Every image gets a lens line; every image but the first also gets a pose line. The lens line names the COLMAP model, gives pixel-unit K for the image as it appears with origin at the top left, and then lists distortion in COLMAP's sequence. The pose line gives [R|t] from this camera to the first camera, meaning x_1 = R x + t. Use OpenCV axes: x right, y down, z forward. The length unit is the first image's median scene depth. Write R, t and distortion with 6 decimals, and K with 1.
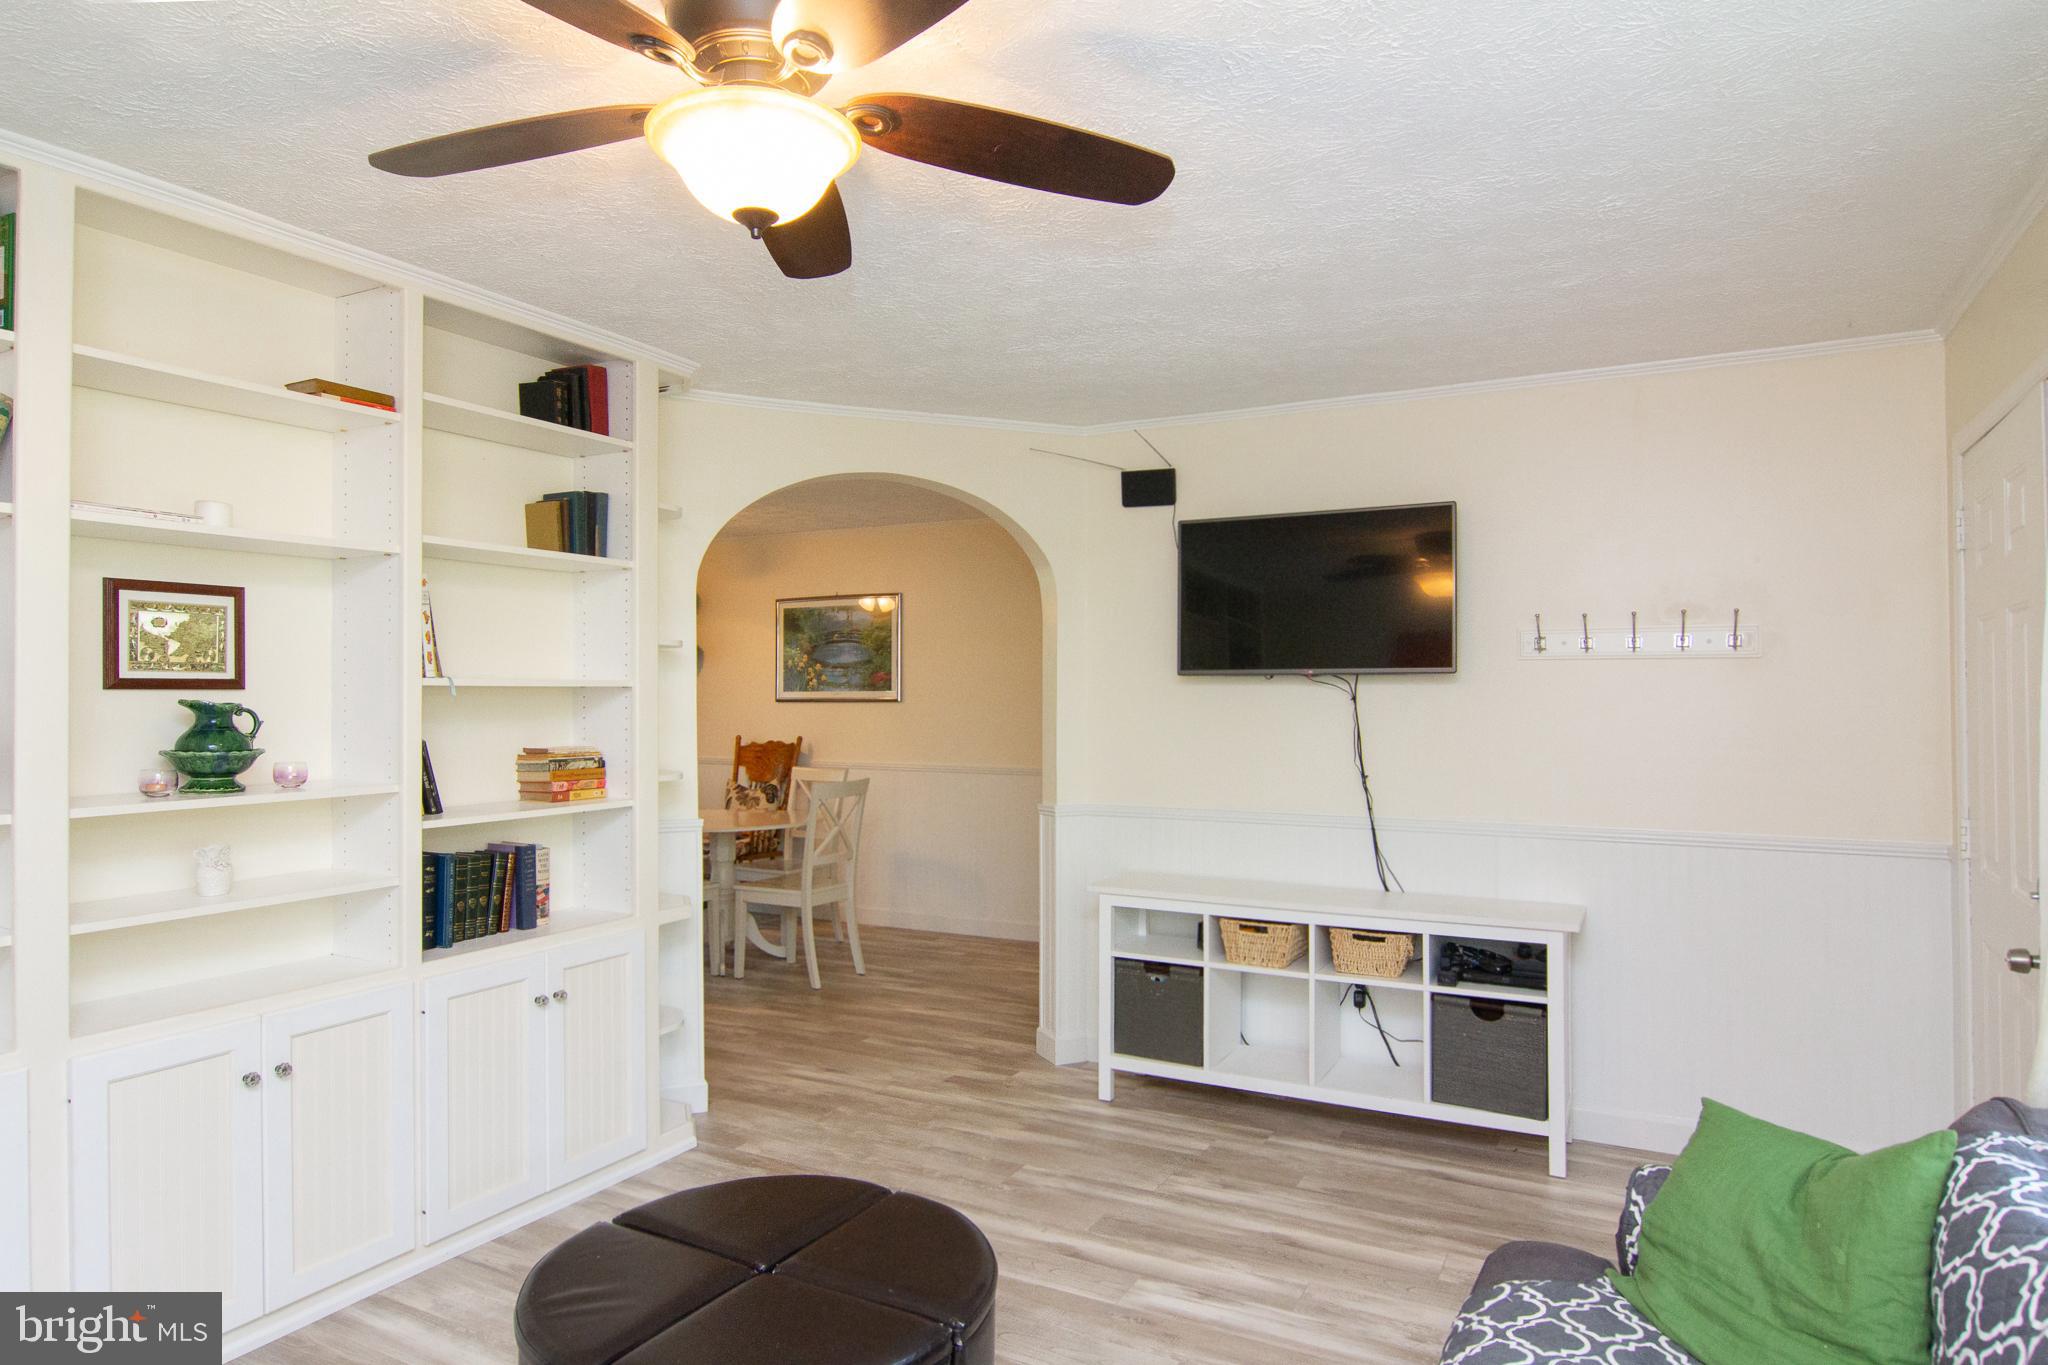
lens RADIAL K [[1228.3, 0, 1034.9], [0, 1228.3, 683.4], [0, 0, 1]] dist [0.023818, -0.001645]
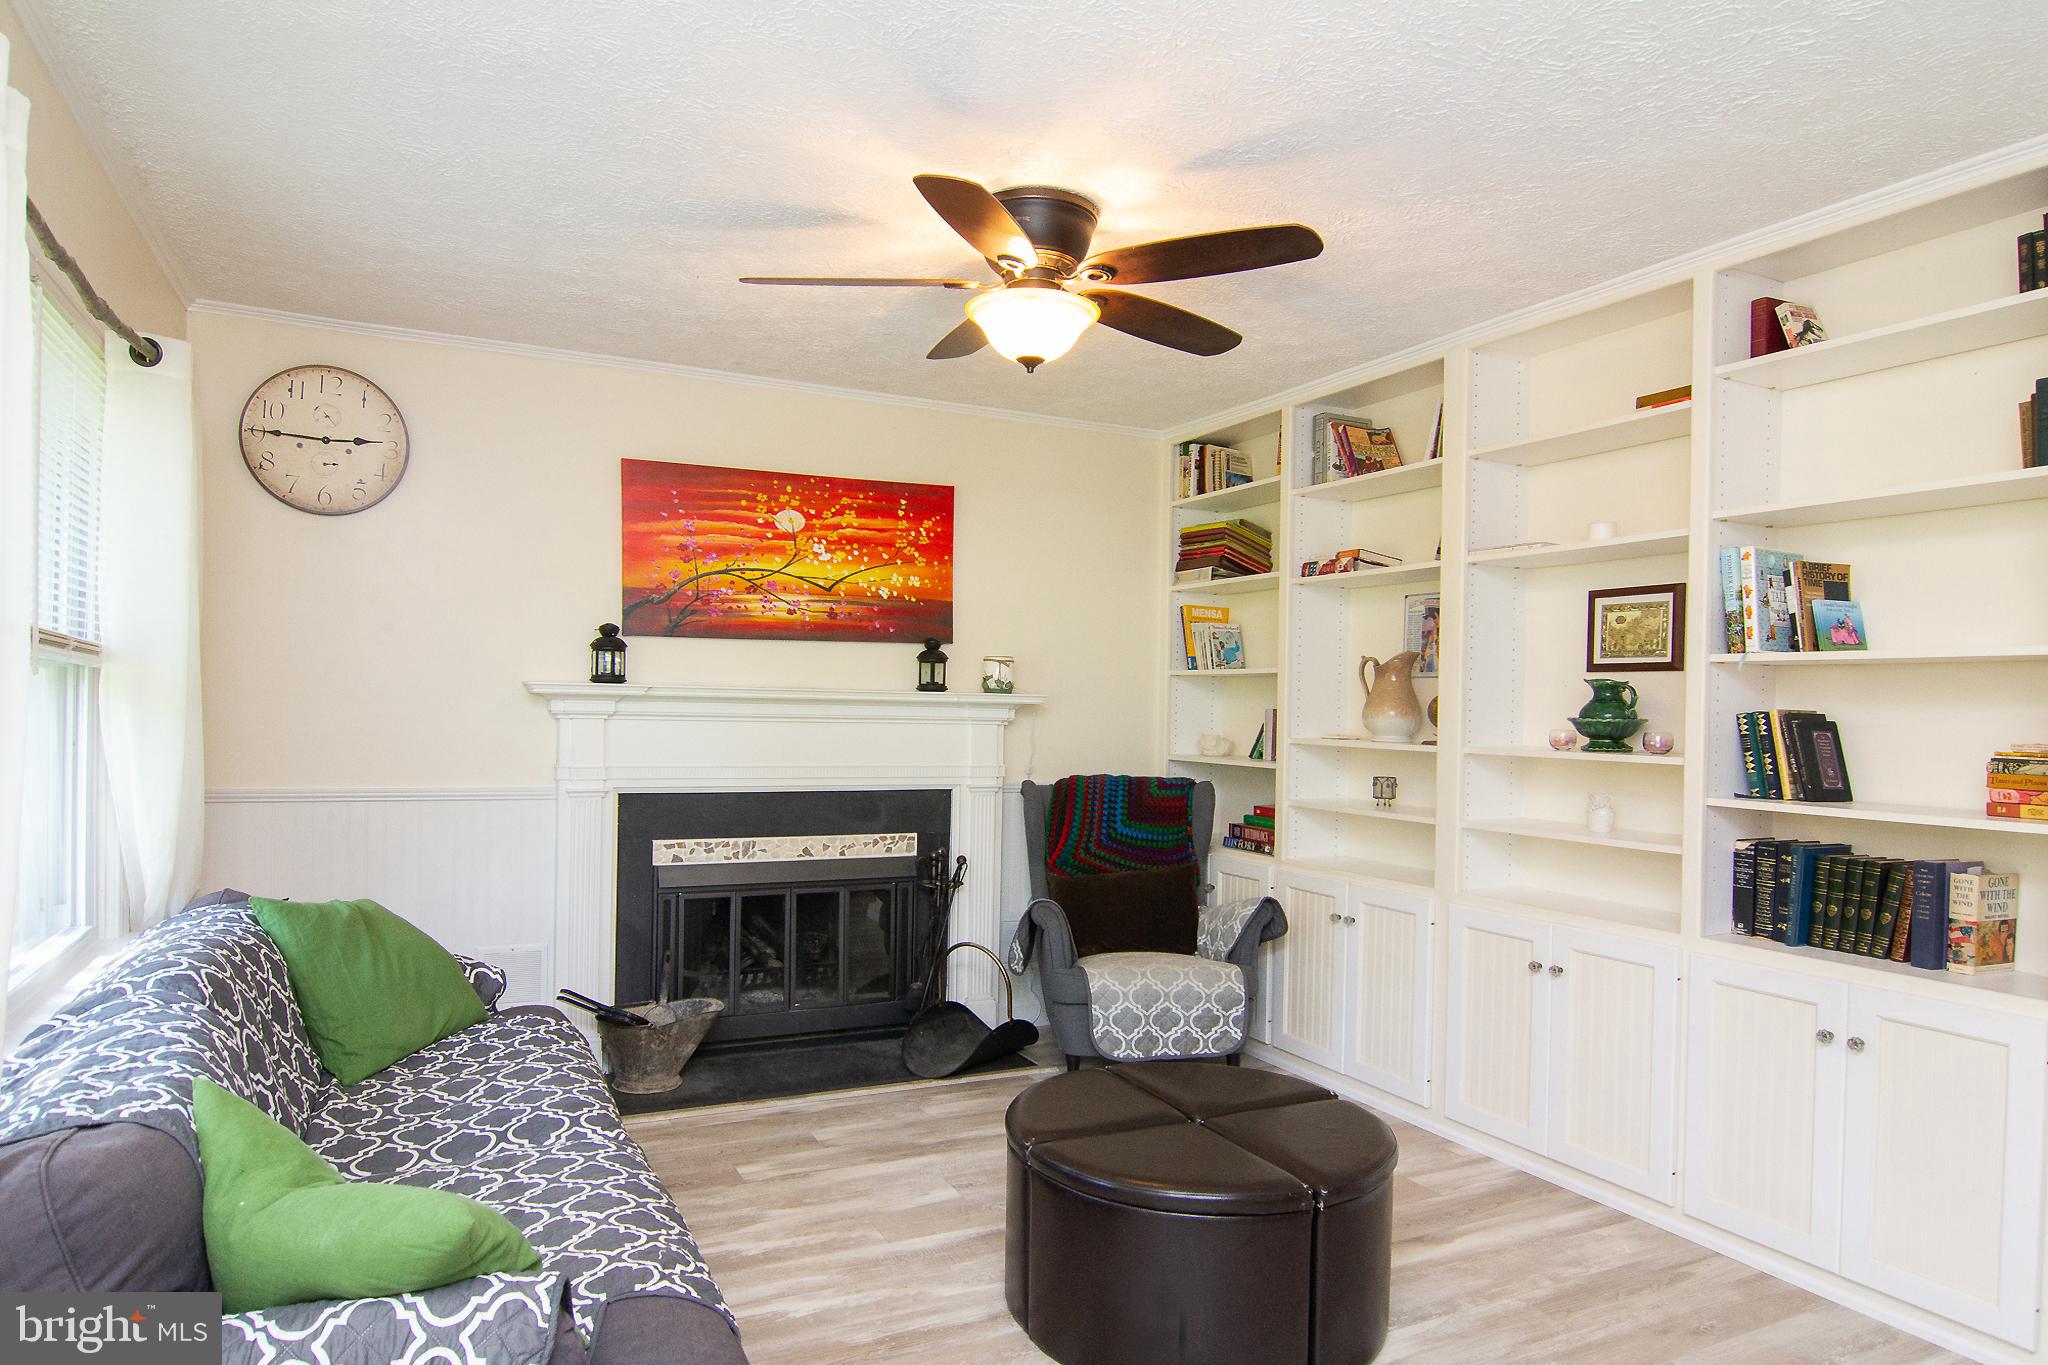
lens RADIAL K [[1228.3, 0, 1021.5], [0, 1228.3, 701.7], [0, 0, 1]] dist [0.023818, -0.001645]
pose [[-0.558573, -0.011330, -0.829378, 0.701320], [-0.011314, 0.999918, -0.006040, 0.050245], [0.829378, 0.006009, -0.558655, 1.190639]]
